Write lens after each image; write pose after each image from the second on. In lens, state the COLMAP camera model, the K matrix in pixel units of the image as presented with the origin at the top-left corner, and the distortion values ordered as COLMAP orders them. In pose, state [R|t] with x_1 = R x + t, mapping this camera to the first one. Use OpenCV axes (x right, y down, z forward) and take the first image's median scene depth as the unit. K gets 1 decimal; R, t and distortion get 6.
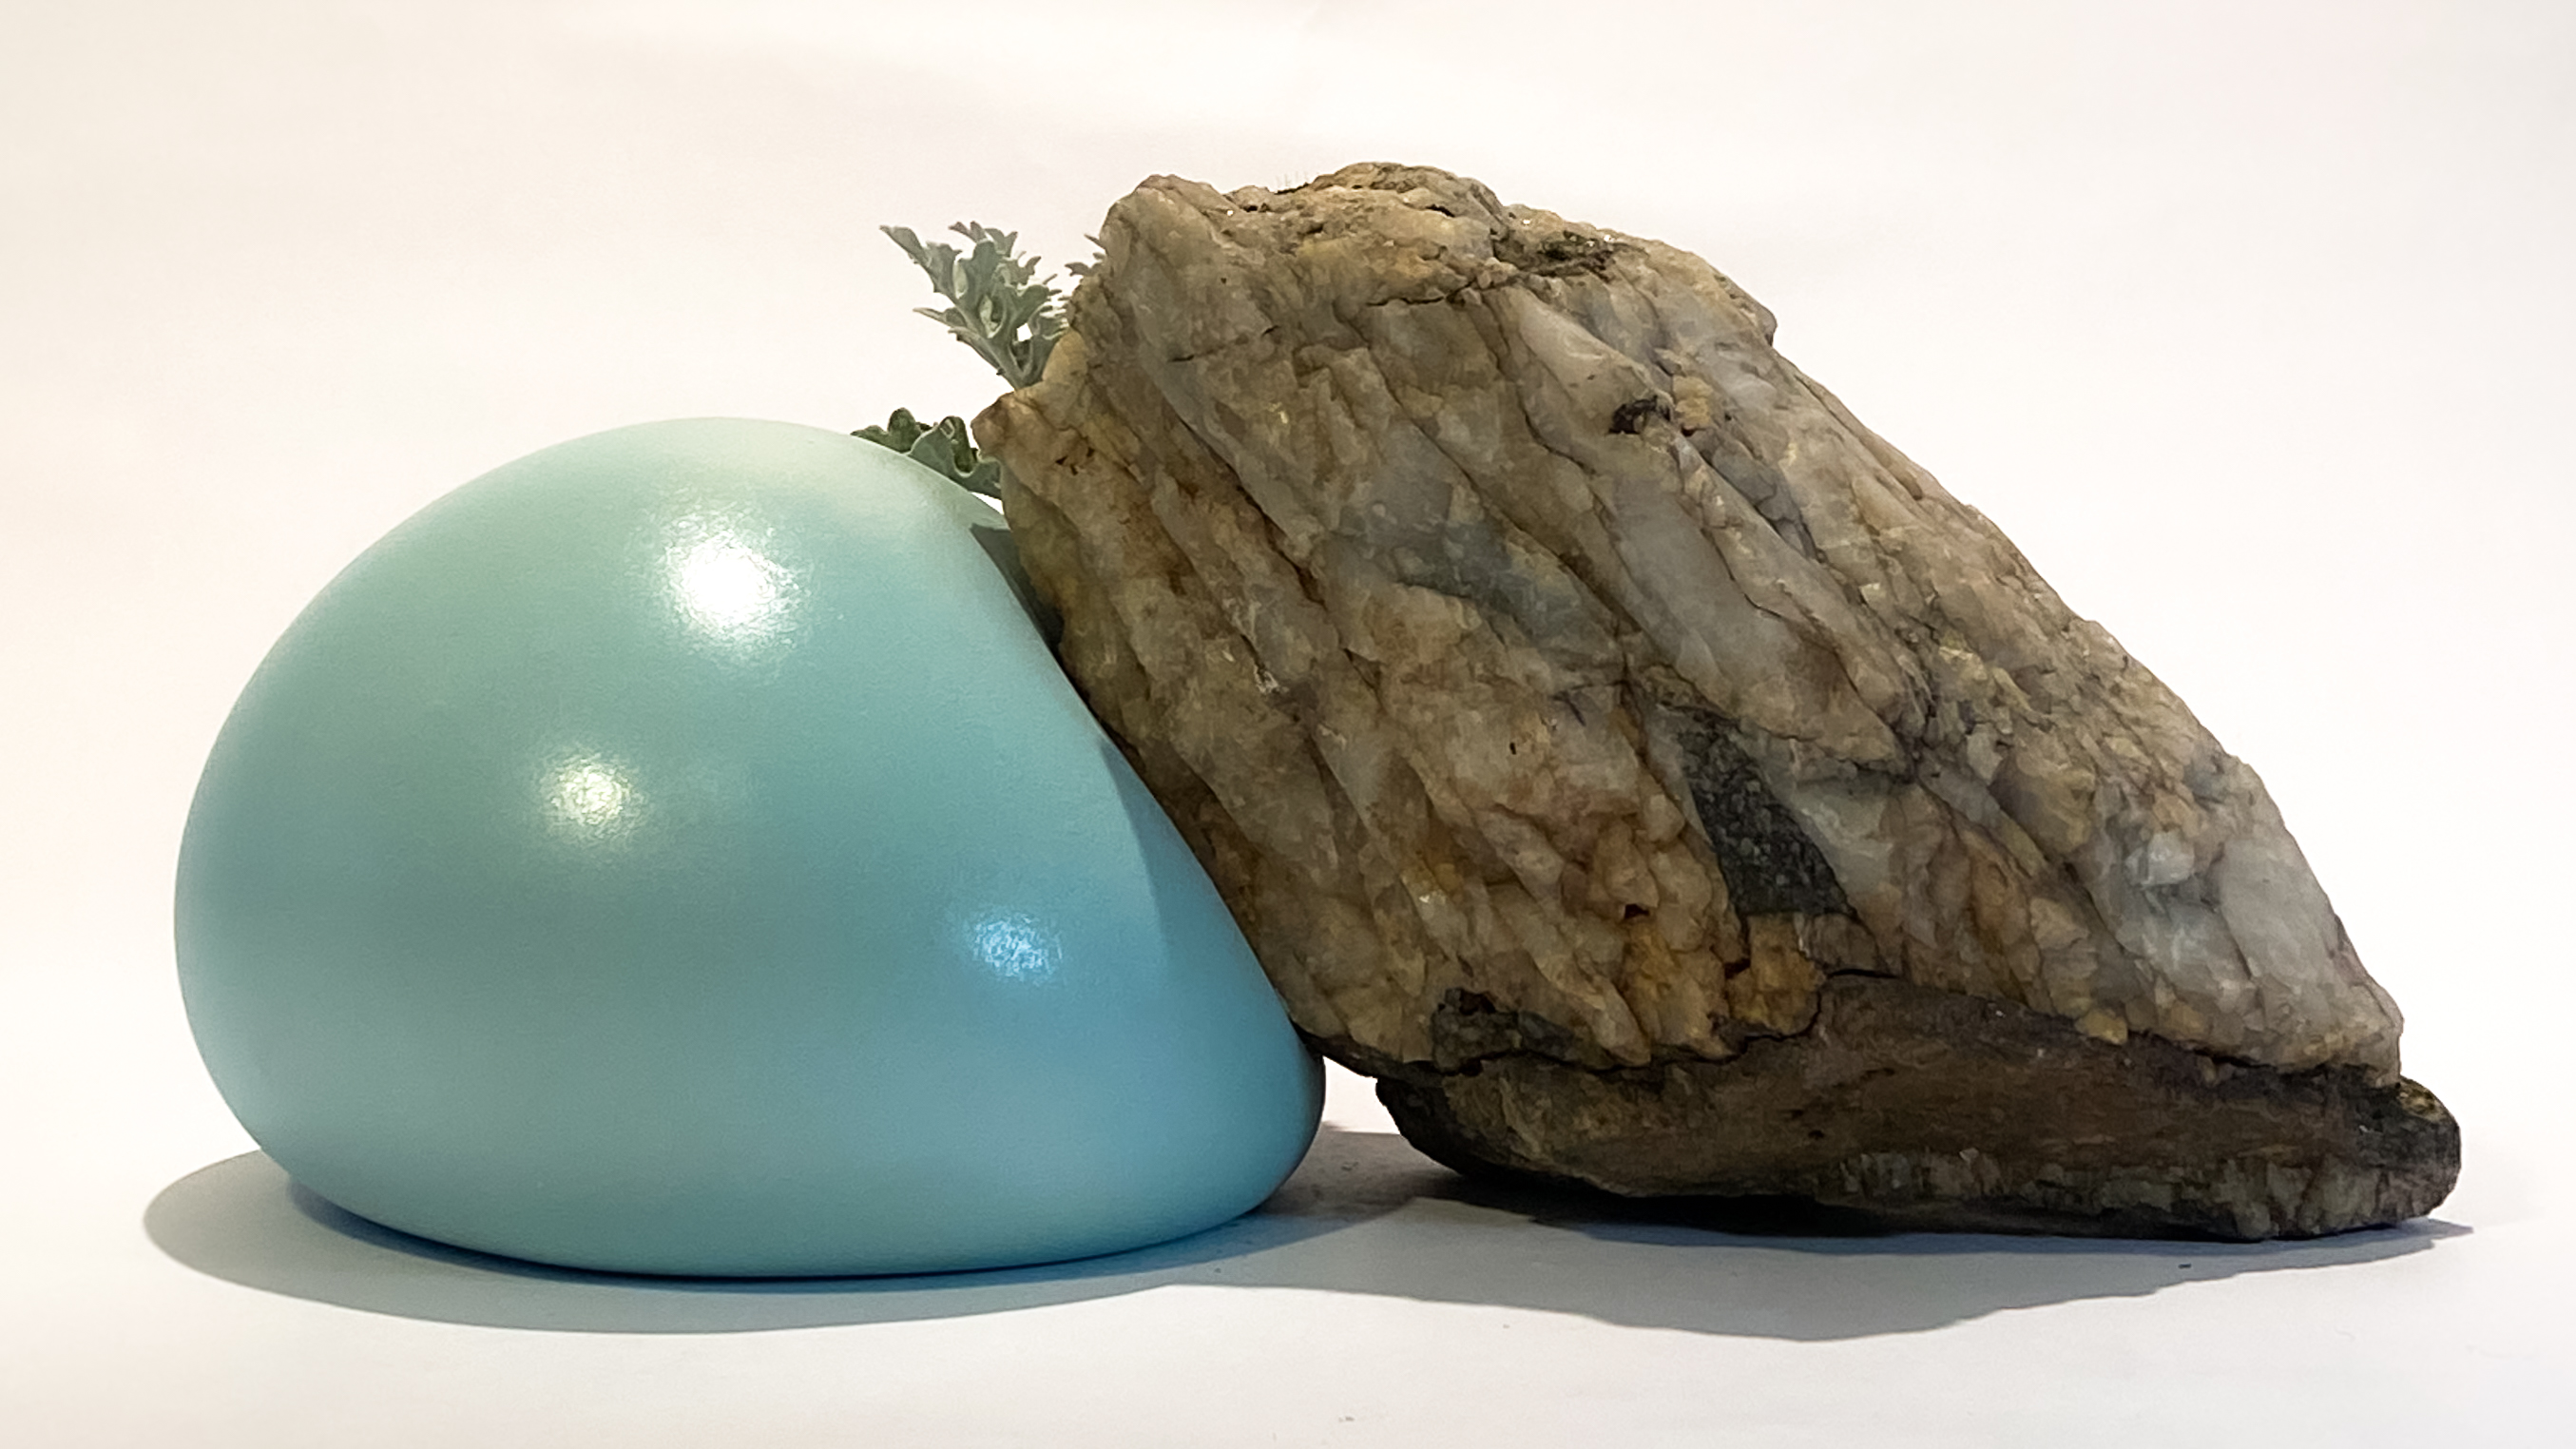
lens RADIAL K [[4135.9, 0, 1293.3], [0, 4135.9, 710.6], [0, 0, 1]] dist [-0.037363, 0.000000]
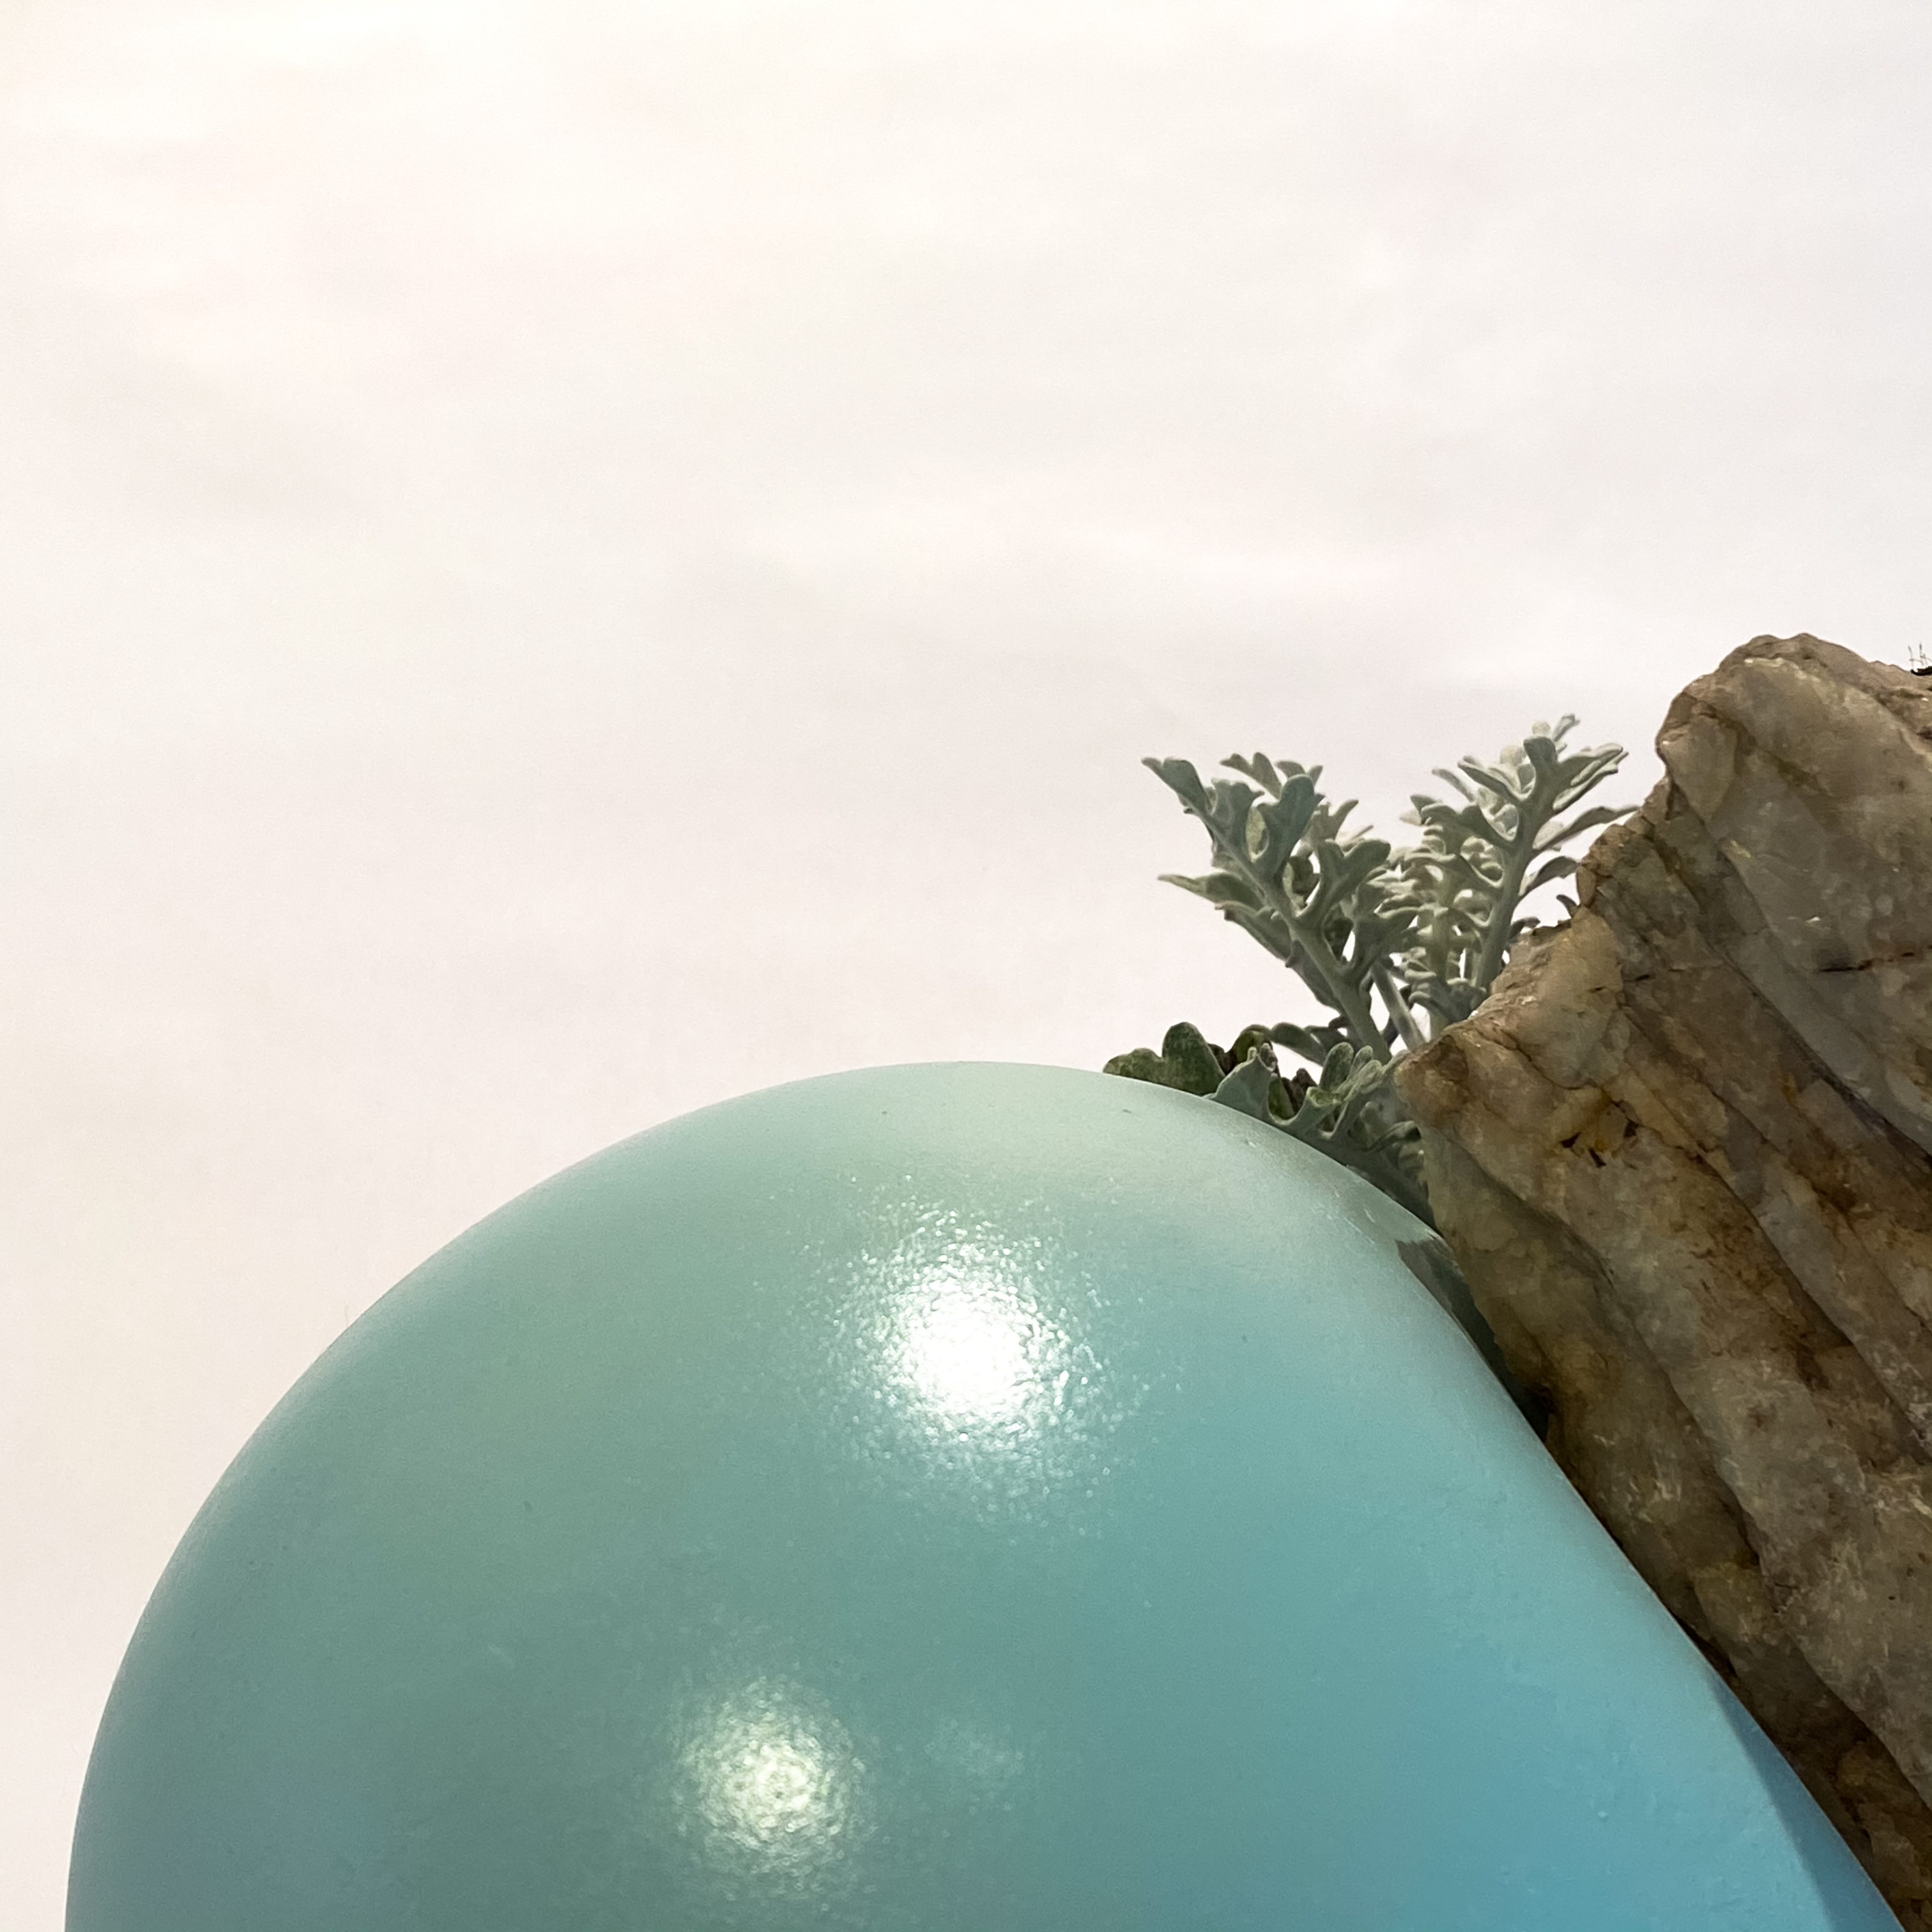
lens RADIAL K [[3468.4, 0, 963.0], [0, 3468.4, 972.2], [0, 0, 1]] dist [-0.109843, 0.000000]
pose [[0.996432, -0.013888, -0.083253, -0.101255], [0.008340, 0.997743, -0.066621, -0.053313], [0.083991, 0.065689, 0.994299, 0.521371]]
